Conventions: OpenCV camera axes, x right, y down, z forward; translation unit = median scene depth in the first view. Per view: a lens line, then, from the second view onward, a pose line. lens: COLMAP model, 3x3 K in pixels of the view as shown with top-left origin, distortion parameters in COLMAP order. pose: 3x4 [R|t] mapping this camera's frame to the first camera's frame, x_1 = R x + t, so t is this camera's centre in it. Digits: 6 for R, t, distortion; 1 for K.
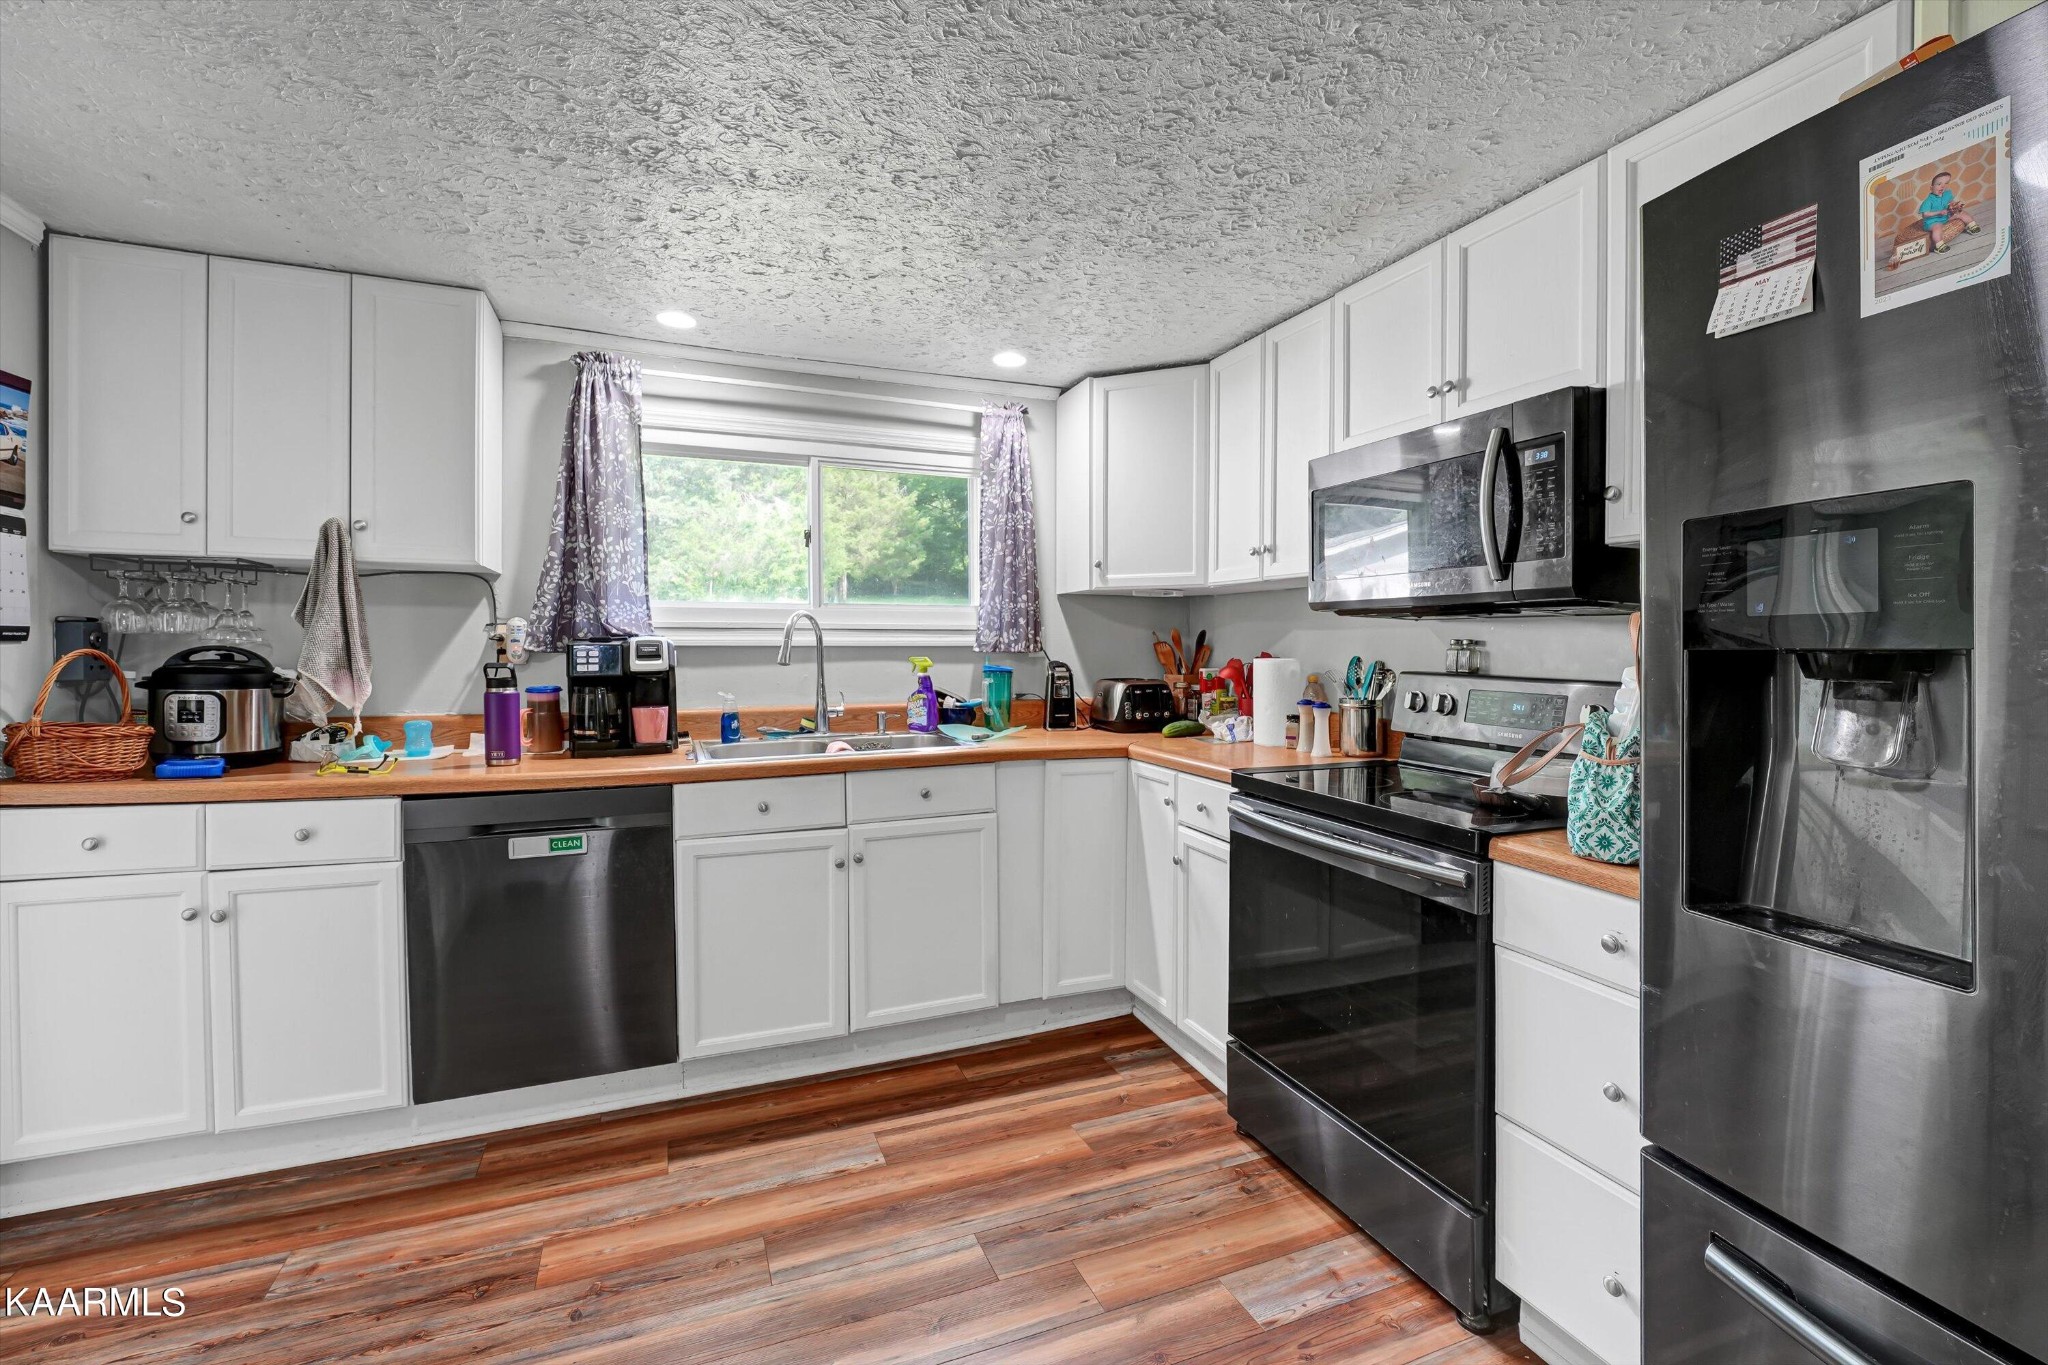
lens RADIAL K [[856.8, 0, 1029.4], [0, 856.8, 668.7], [0, 0, 1]] dist [-0.032753, 0.004461]
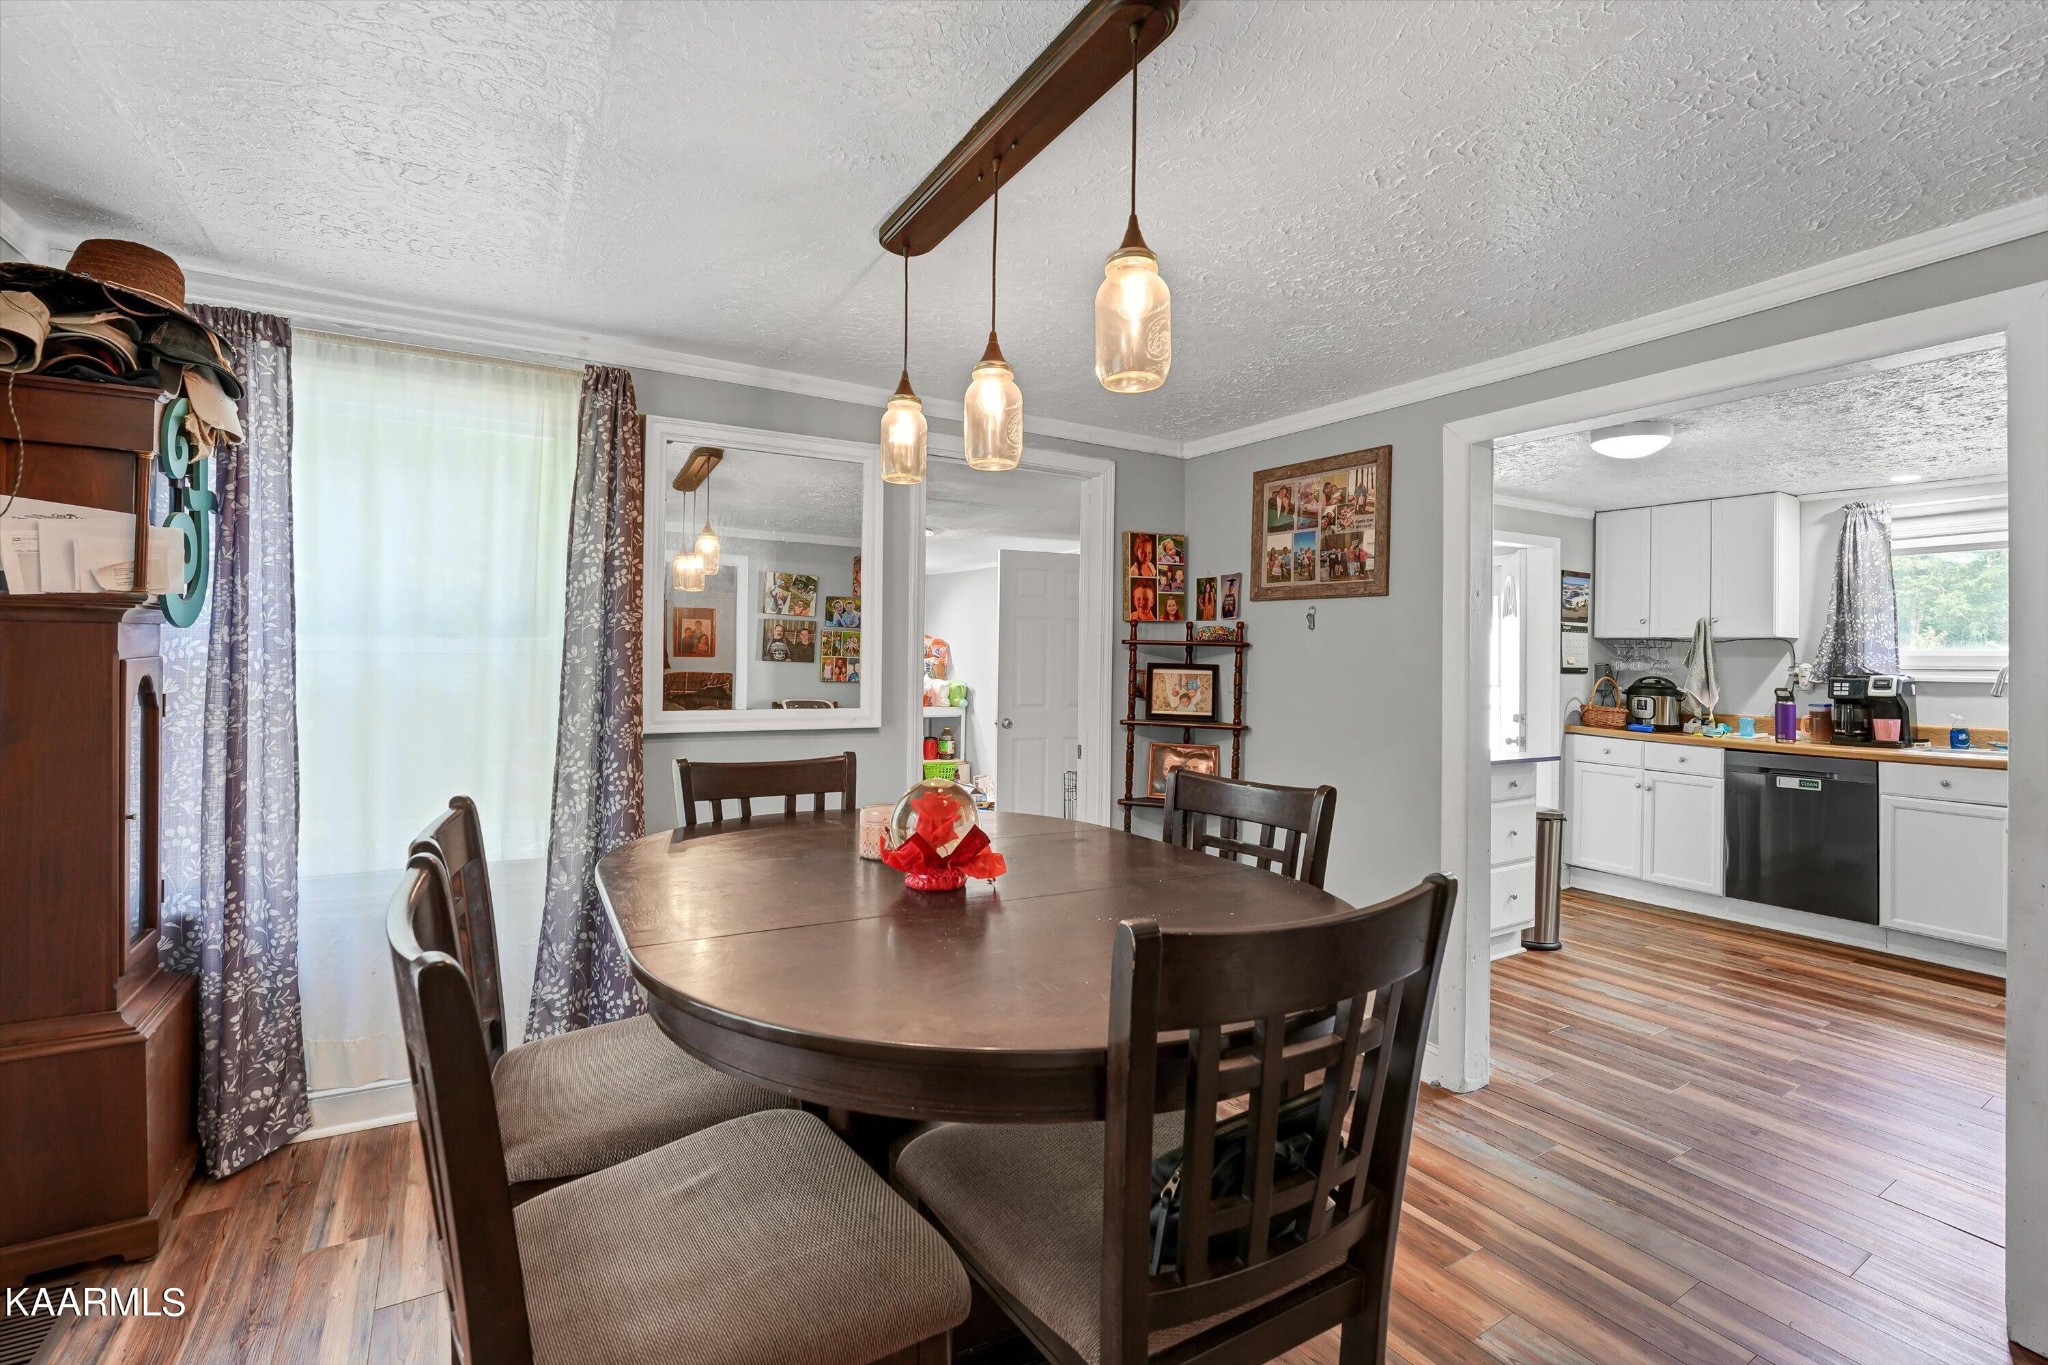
lens RADIAL K [[899.8, 0, 1043.9], [0, 899.8, 644.4], [0, 0, 1]] dist [-0.013798, -0.001151]
pose [[0.169722, -0.019184, -0.985305, 1.044729], [-0.040905, 0.998812, -0.026493, 0.015666], [0.984643, 0.044800, 0.168736, -0.956682]]
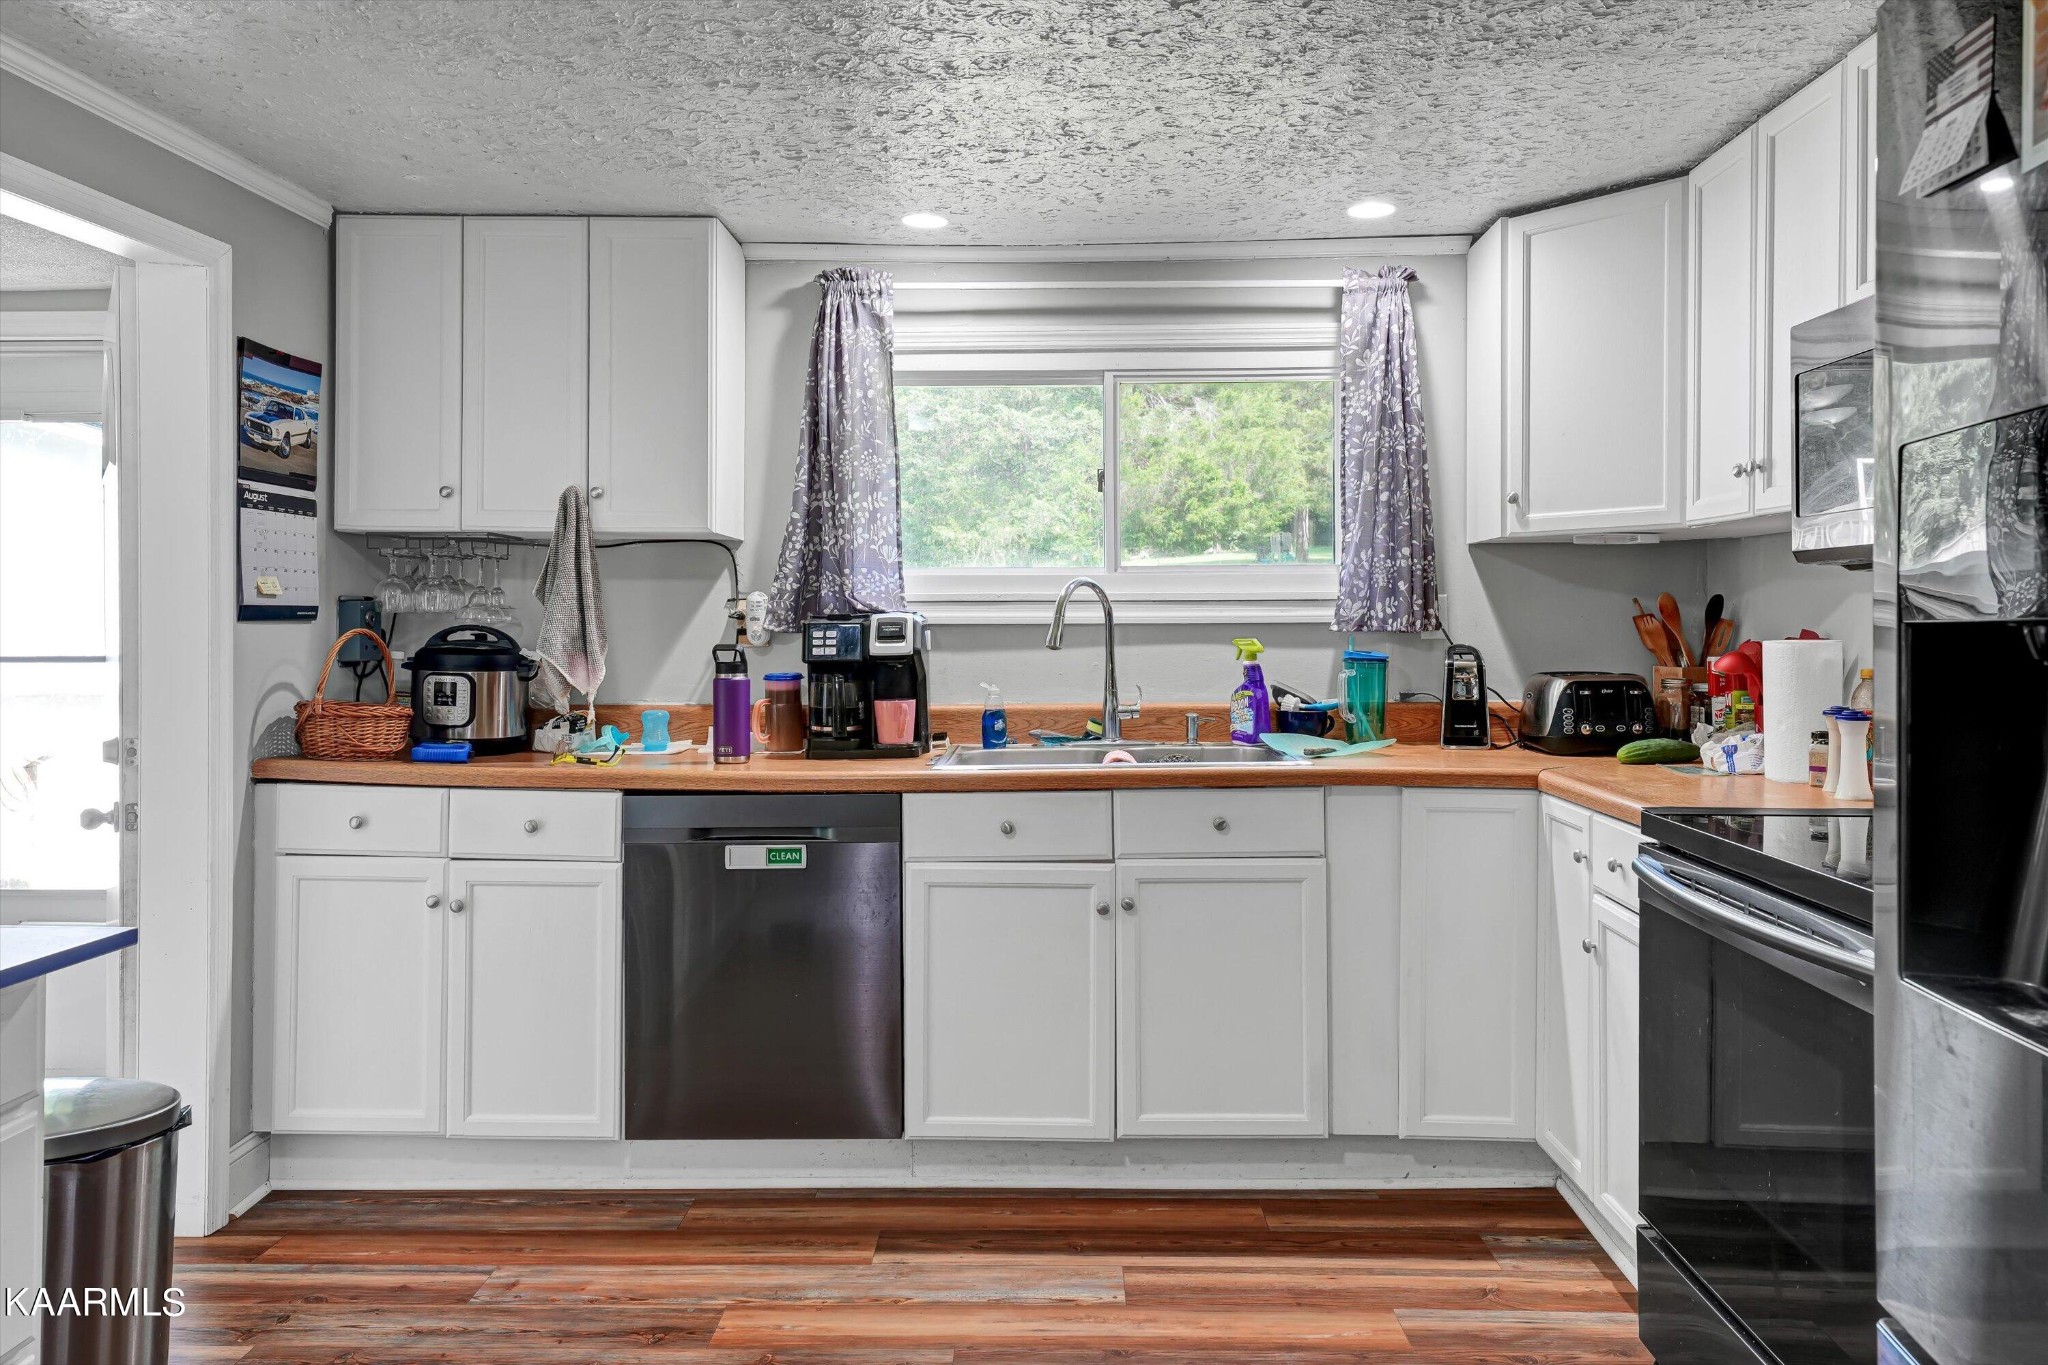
lens RADIAL K [[1367.4, 0, 1049.0], [0, 1367.4, 622.1], [0, 0, 1]] dist [0.014379, -0.008043]
pose [[0.916754, -0.004695, -0.399425, 0.232282], [-0.006226, 0.999642, -0.026040, 0.004693], [0.399404, 0.026359, 0.916396, -0.152023]]
